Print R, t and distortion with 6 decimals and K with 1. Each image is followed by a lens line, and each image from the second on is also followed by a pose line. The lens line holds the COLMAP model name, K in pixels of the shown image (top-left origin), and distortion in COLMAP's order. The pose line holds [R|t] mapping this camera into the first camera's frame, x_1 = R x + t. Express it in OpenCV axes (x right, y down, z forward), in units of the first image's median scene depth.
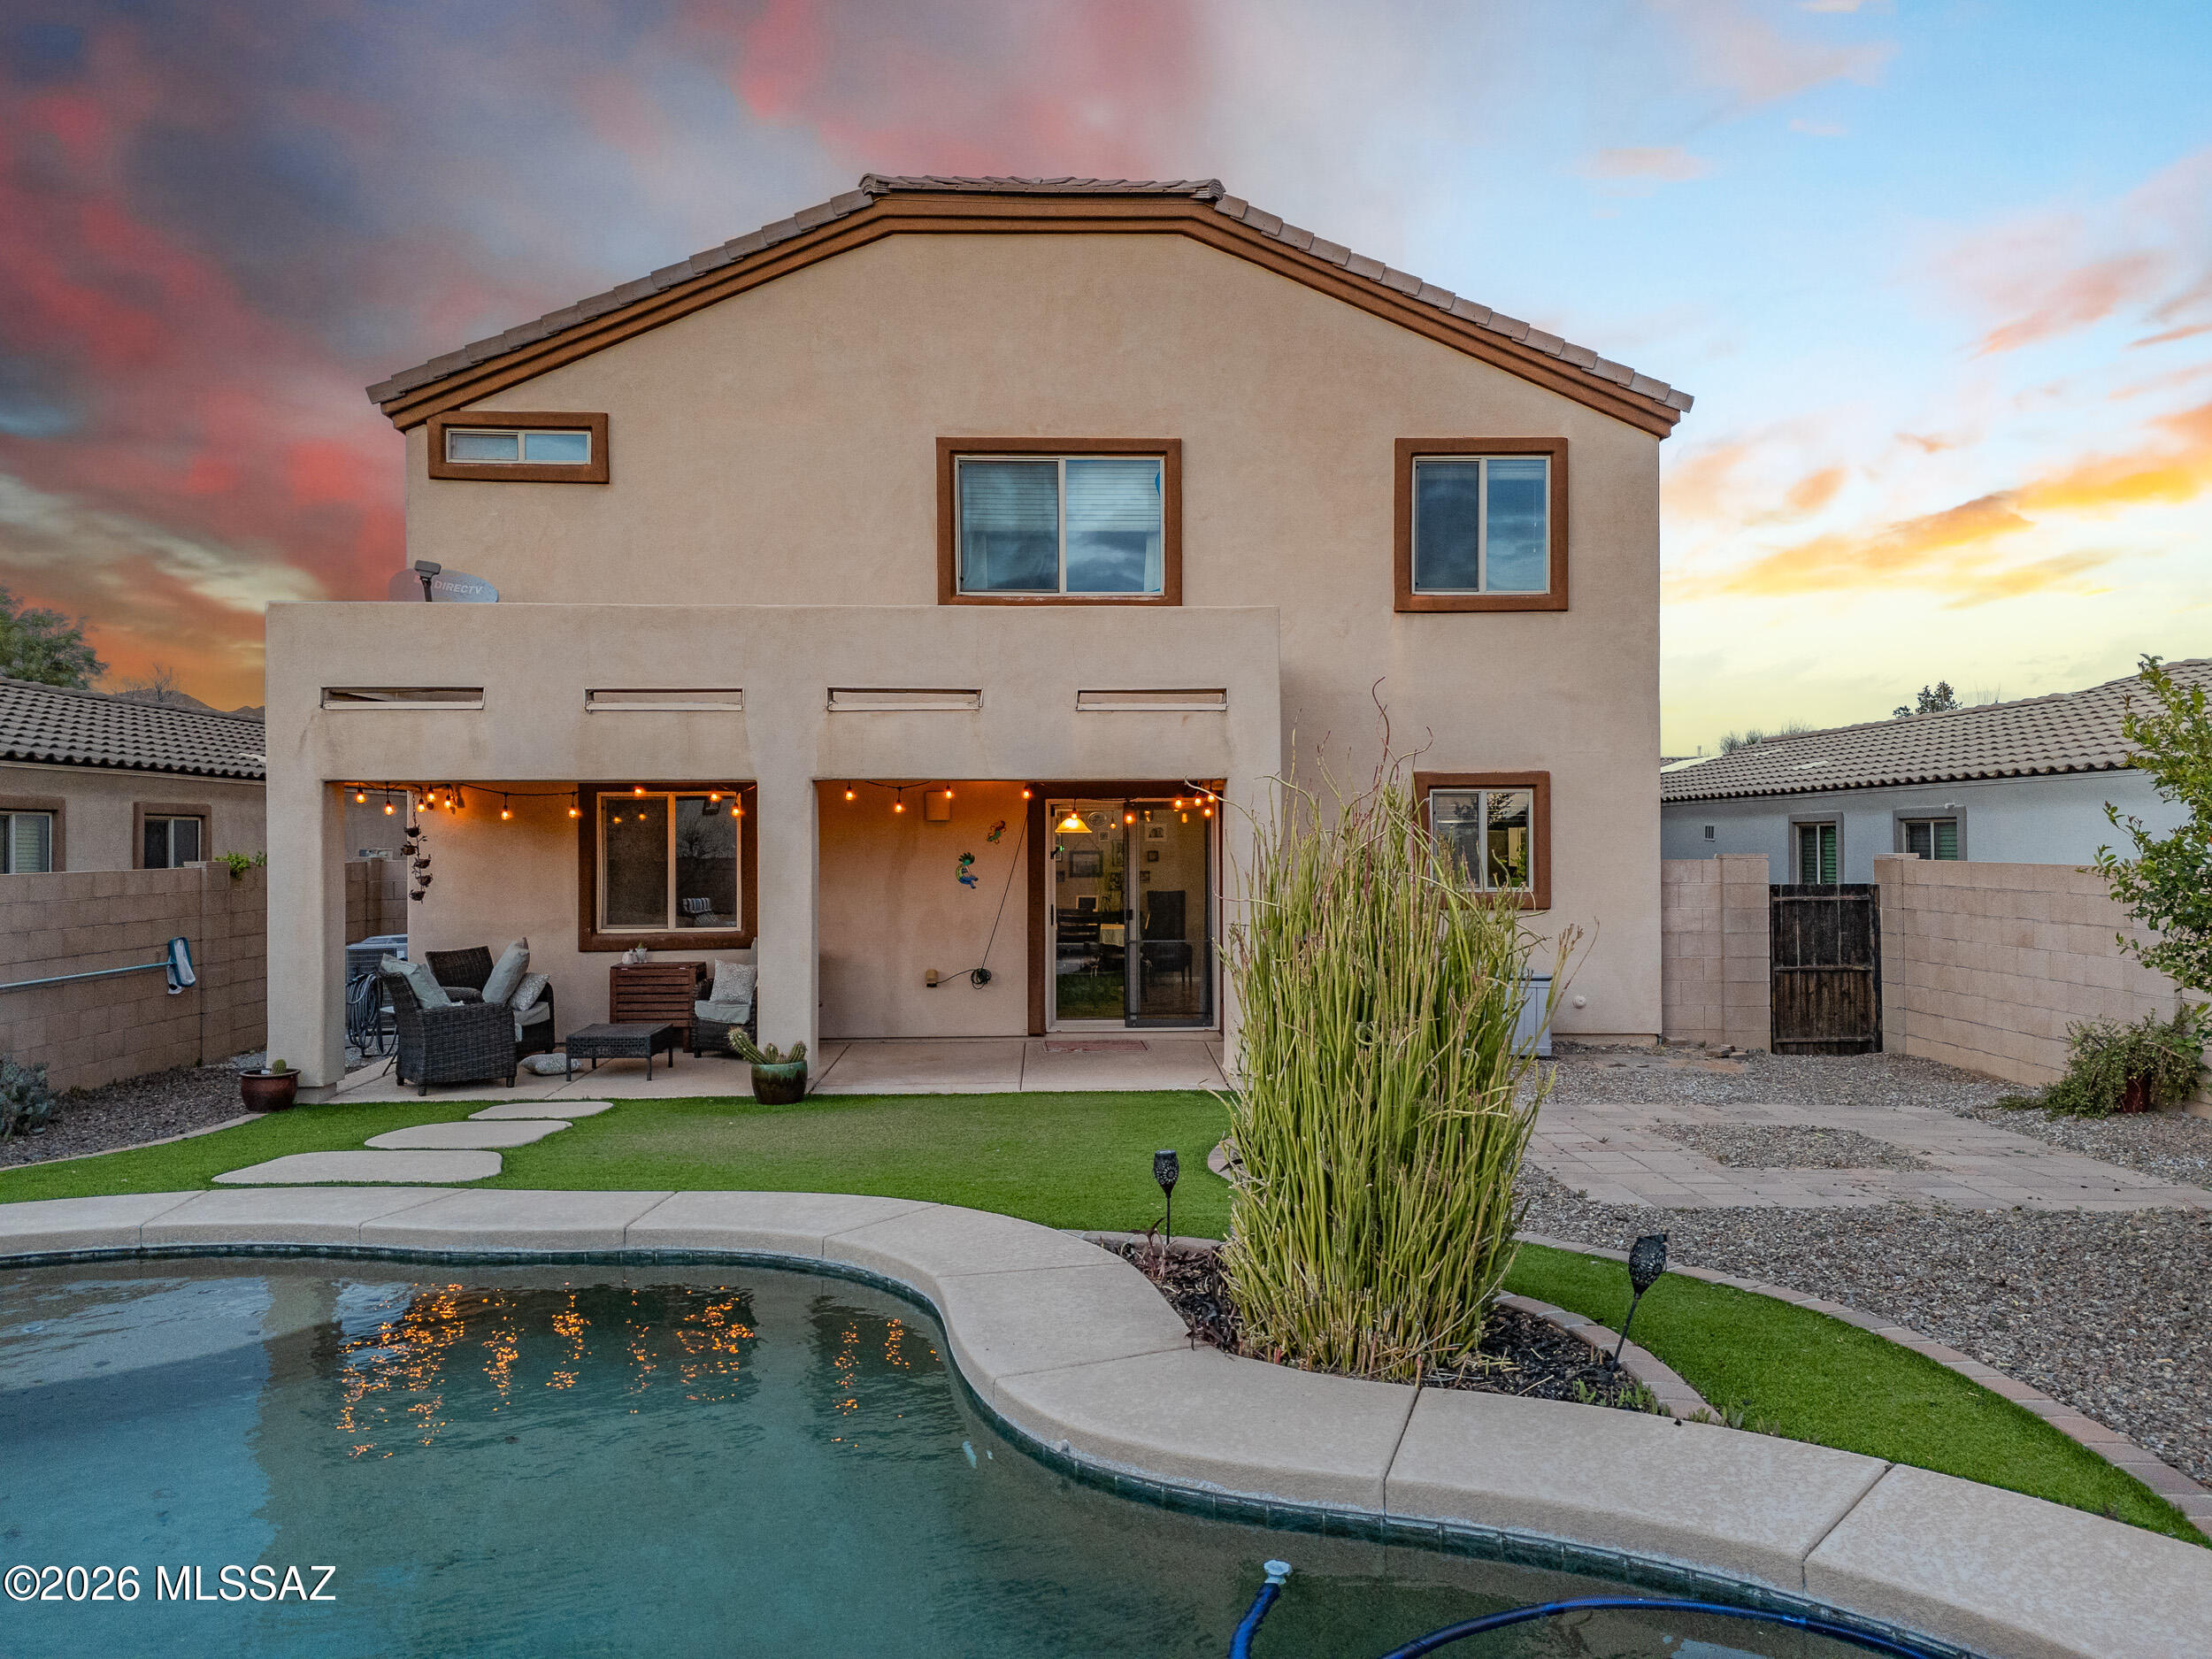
lens RADIAL K [[1567.5, 0, 1106.0], [0, 1567.5, 829.5], [0, 0, 1]] dist [0.096722, -0.105341]
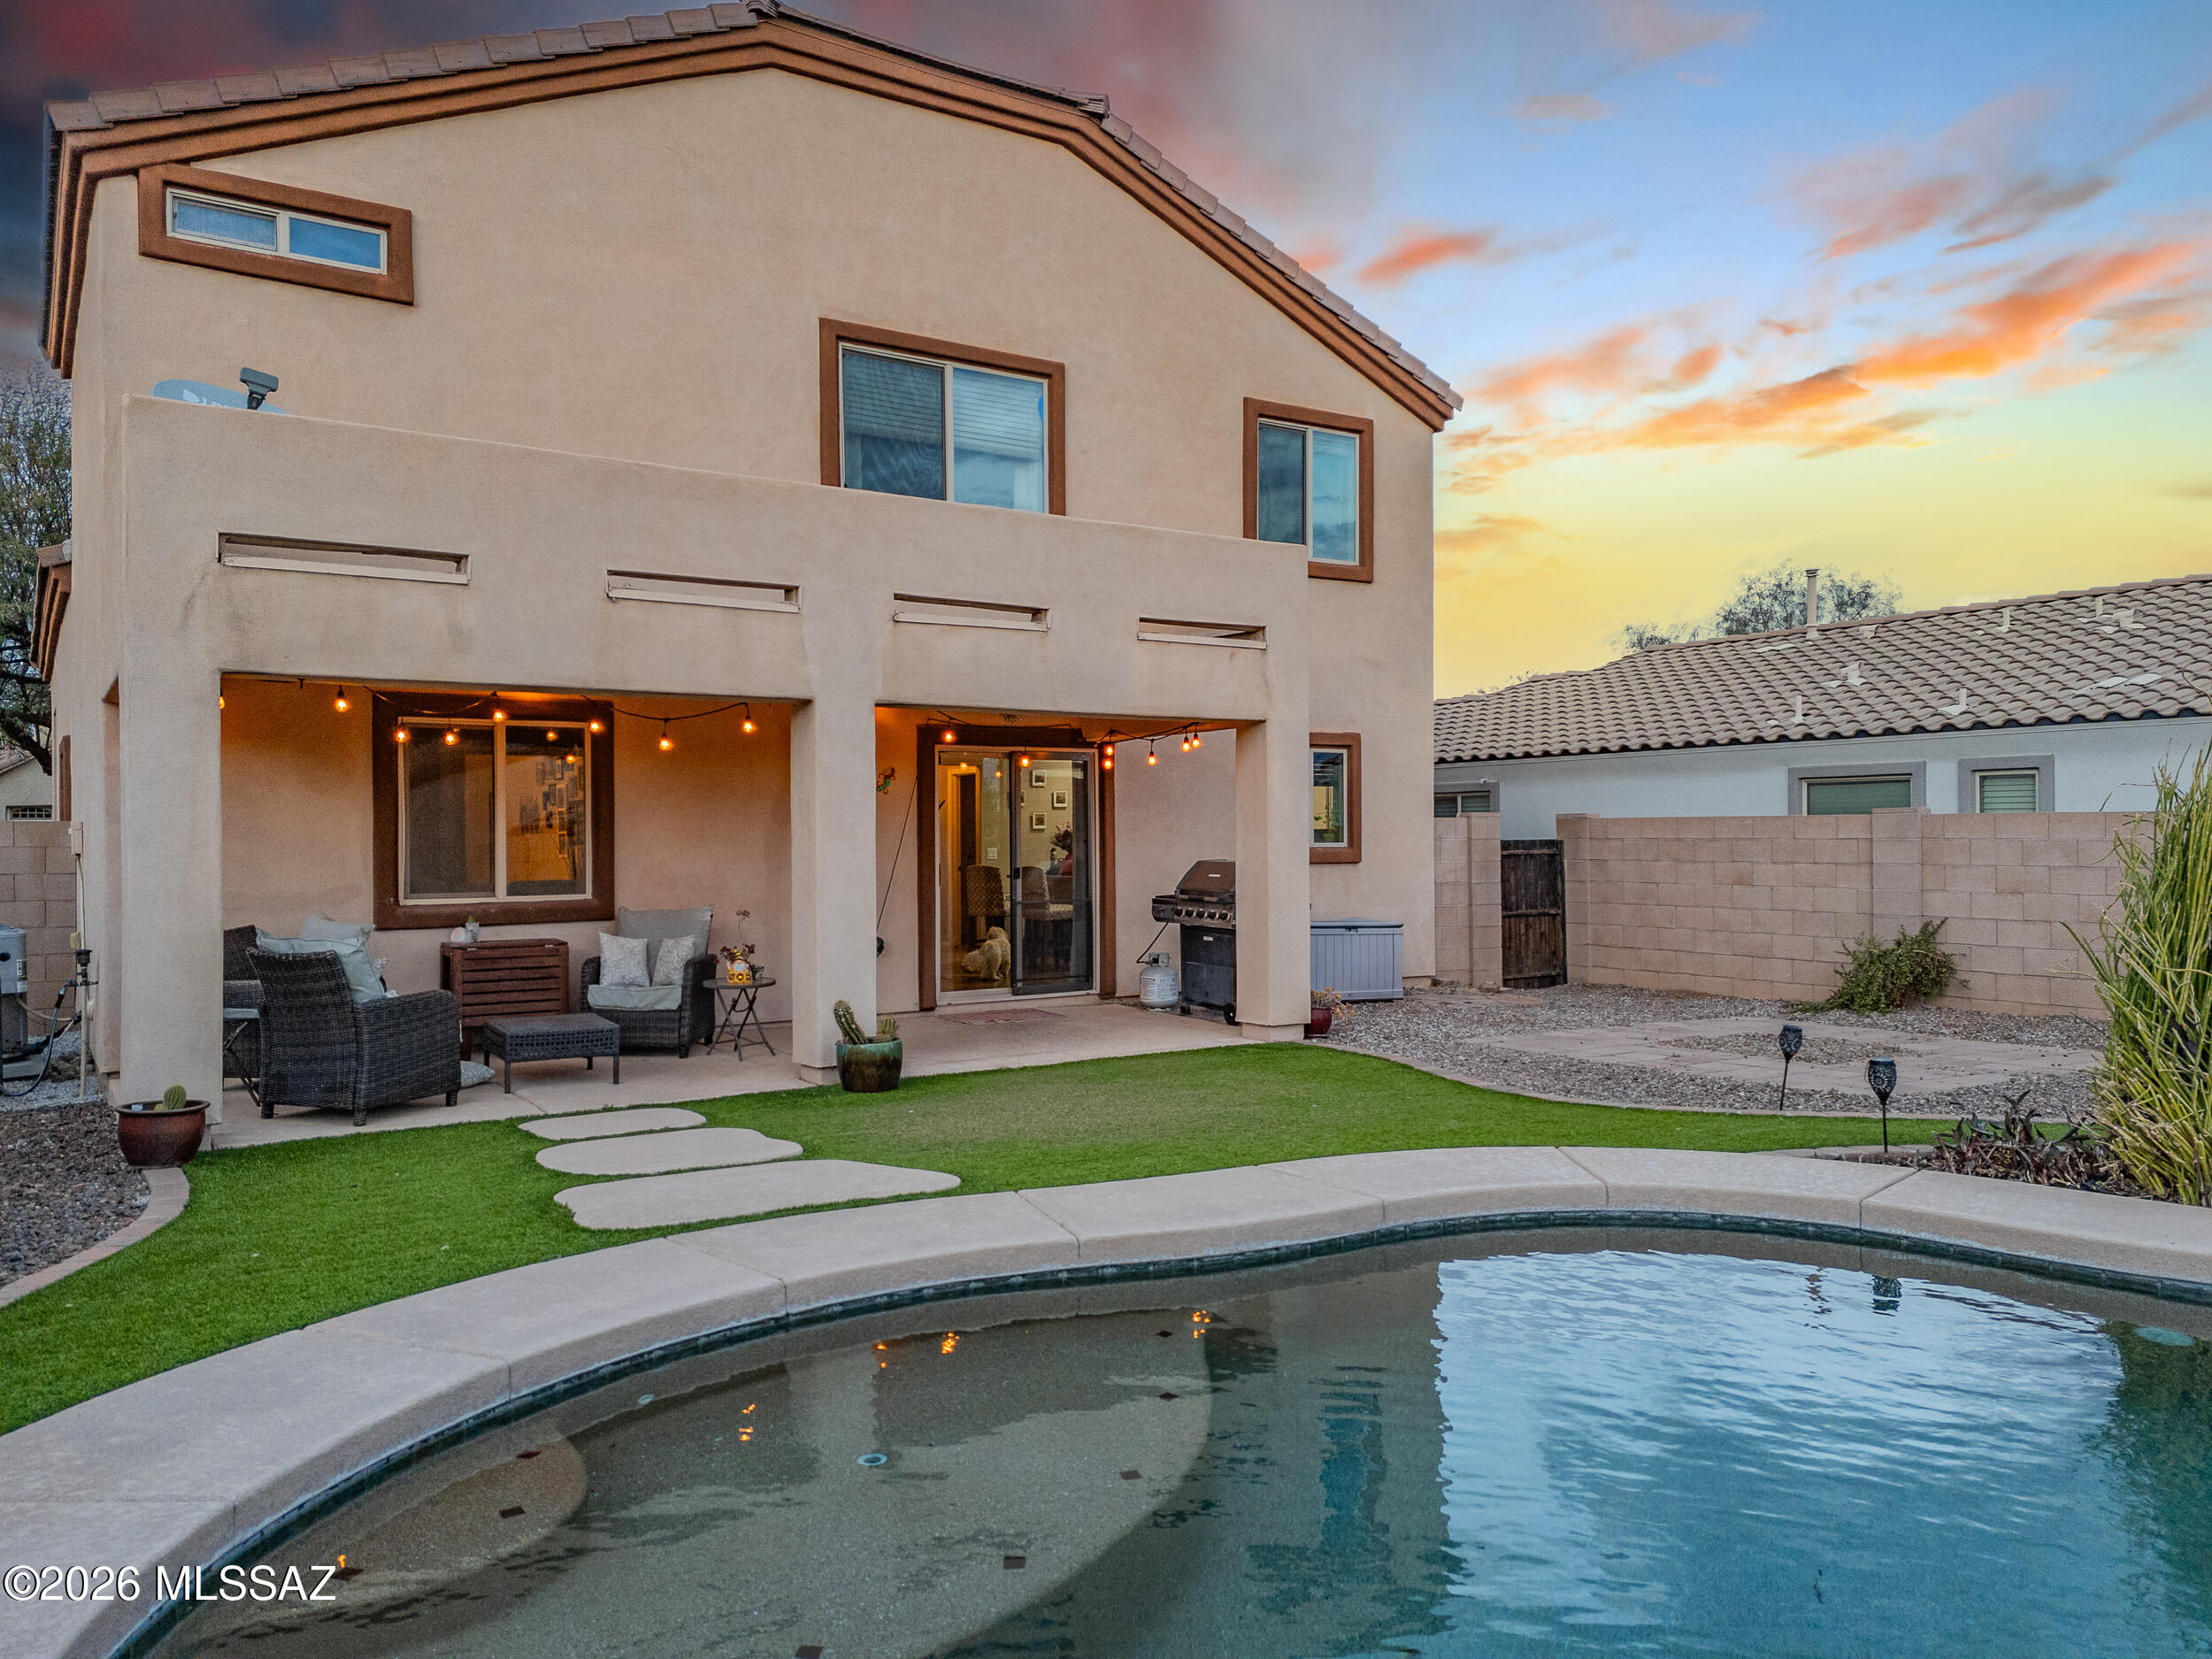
lens RADIAL K [[1578.7, 0, 1106.0], [0, 1578.7, 829.5], [0, 0, 1]] dist [0.076770, -0.071479]
pose [[0.858475, 0.002059, 0.512852, -0.418229], [-0.002497, 0.999997, 0.000164, 0.028694], [-0.512850, -0.001422, 0.858477, 0.179701]]
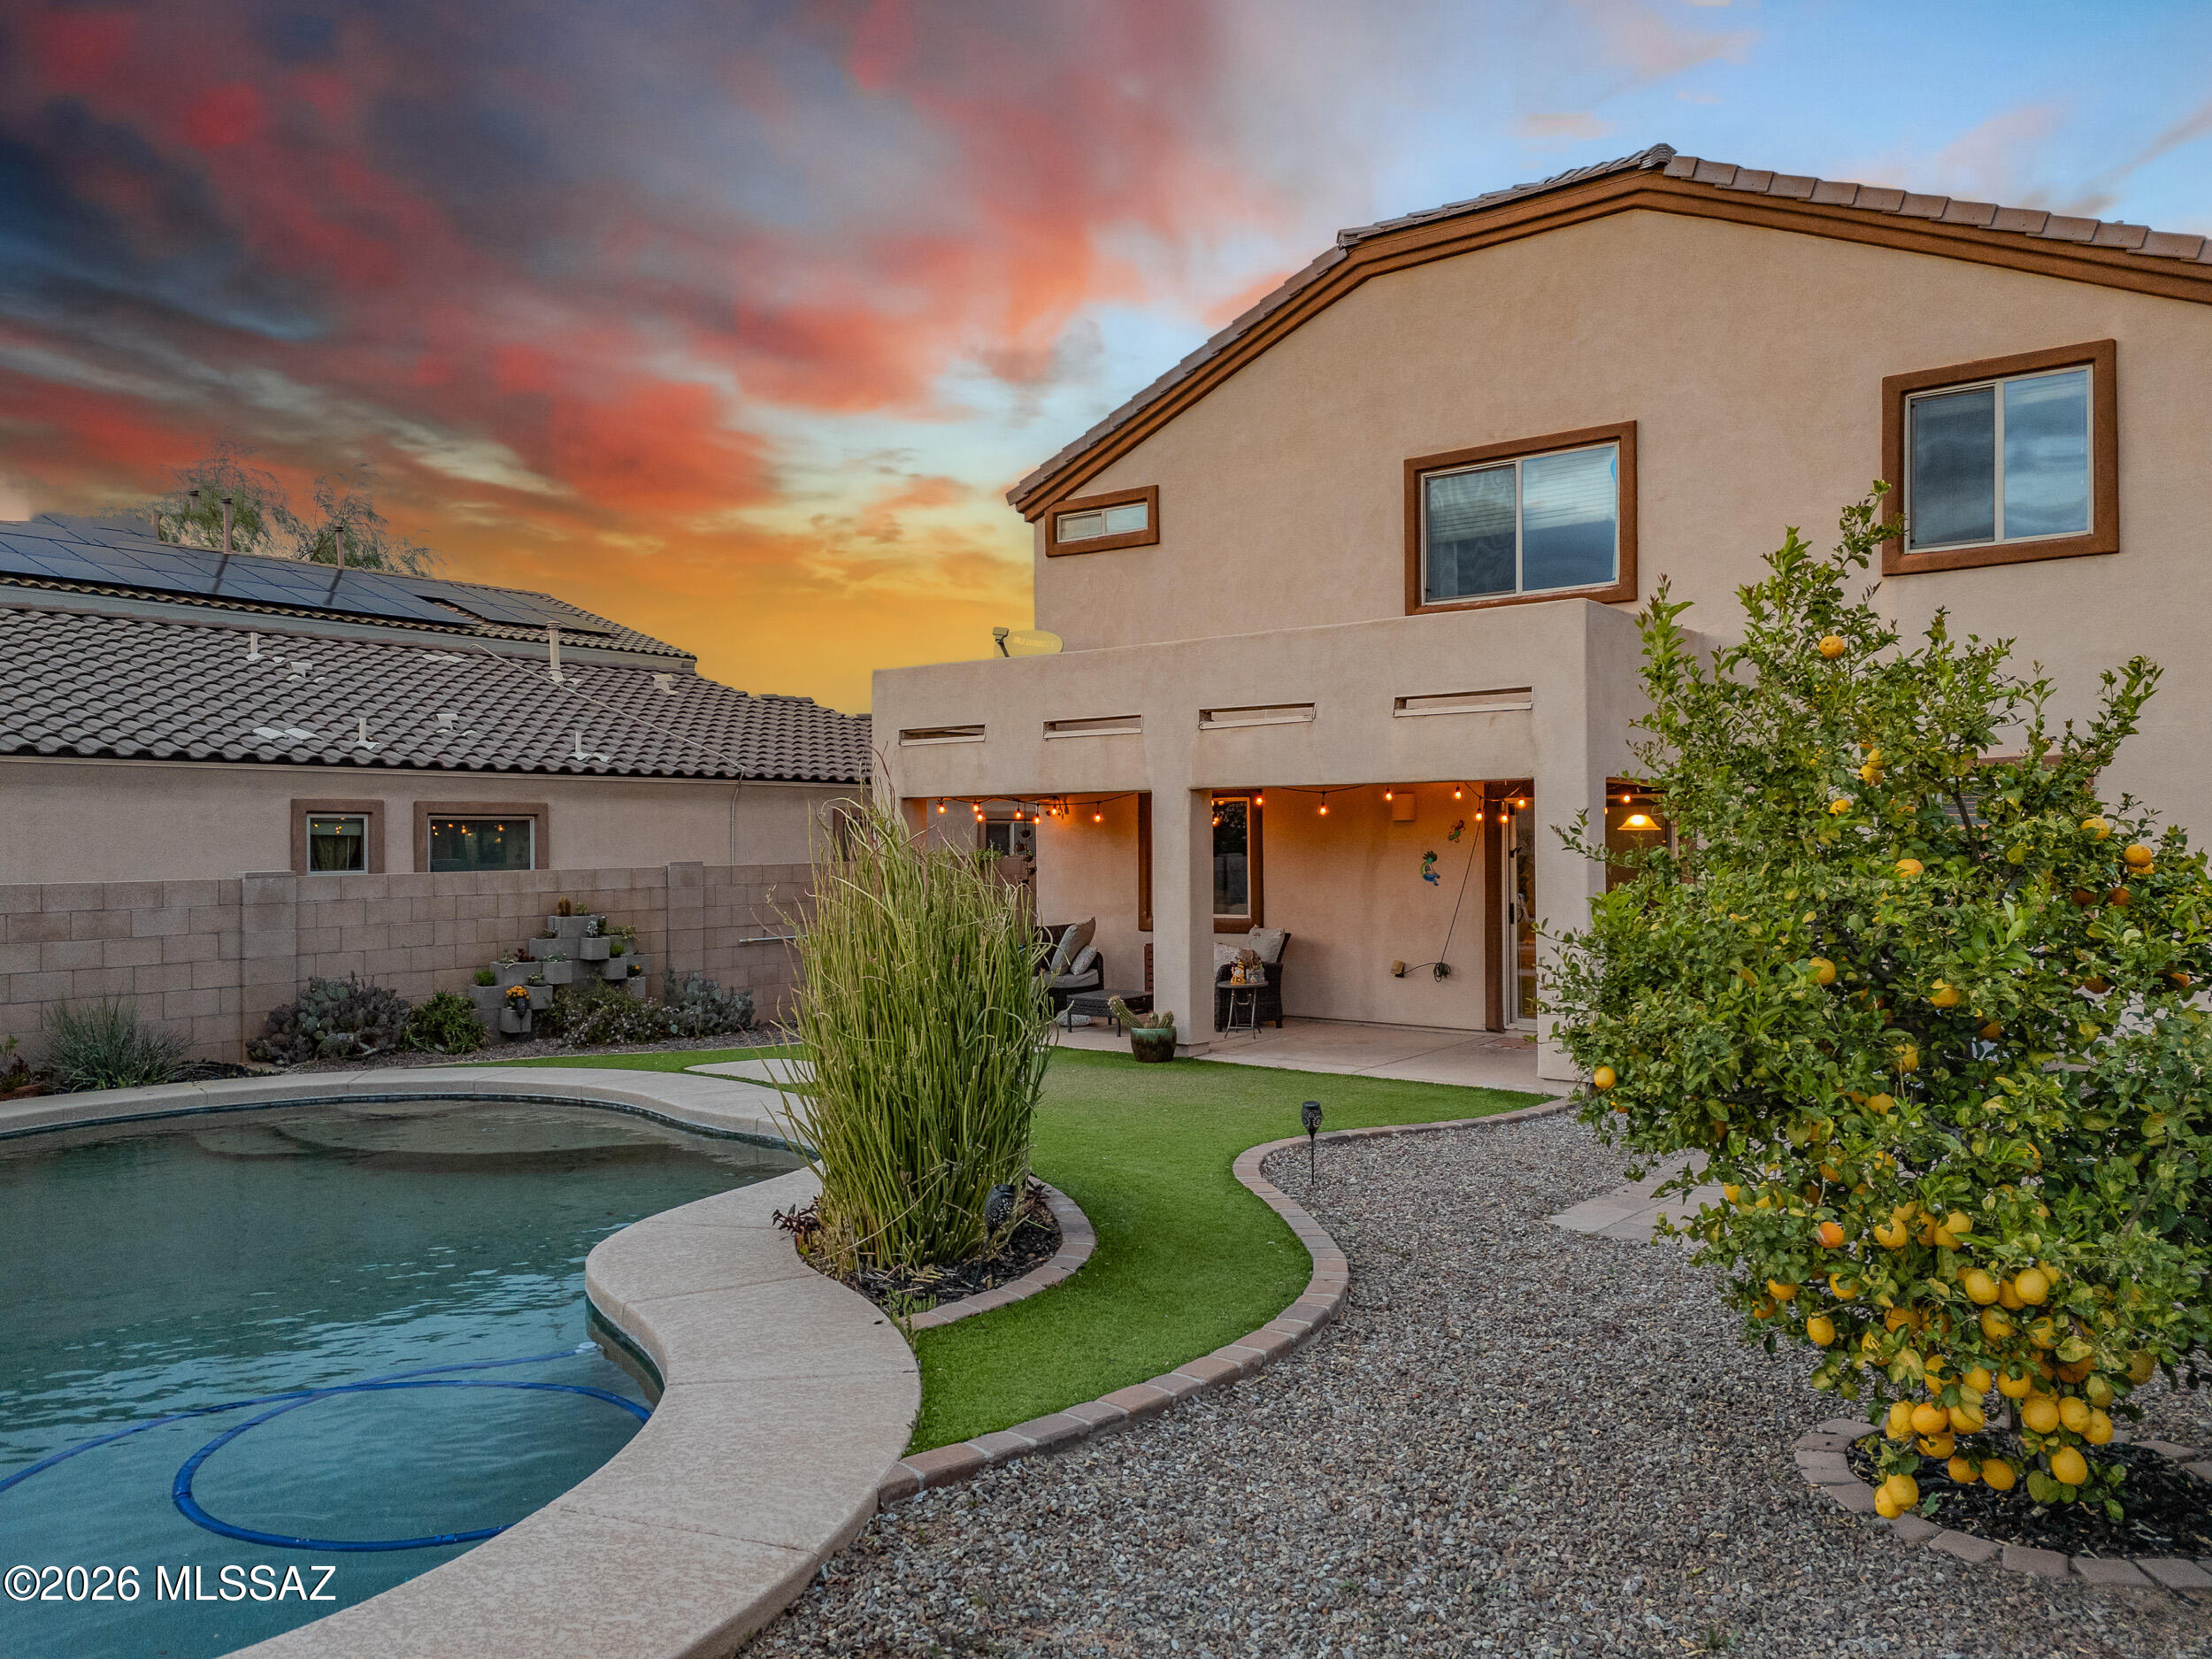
lens RADIAL K [[1600.8, 0, 1106.0], [0, 1600.8, 829.5], [0, 0, 1]] dist [0.068094, -0.099346]
pose [[0.766362, -0.004677, -0.642393, 0.433626], [0.008114, 0.999964, 0.002400, -0.004014], [0.642358, -0.007051, 0.766372, 0.040861]]
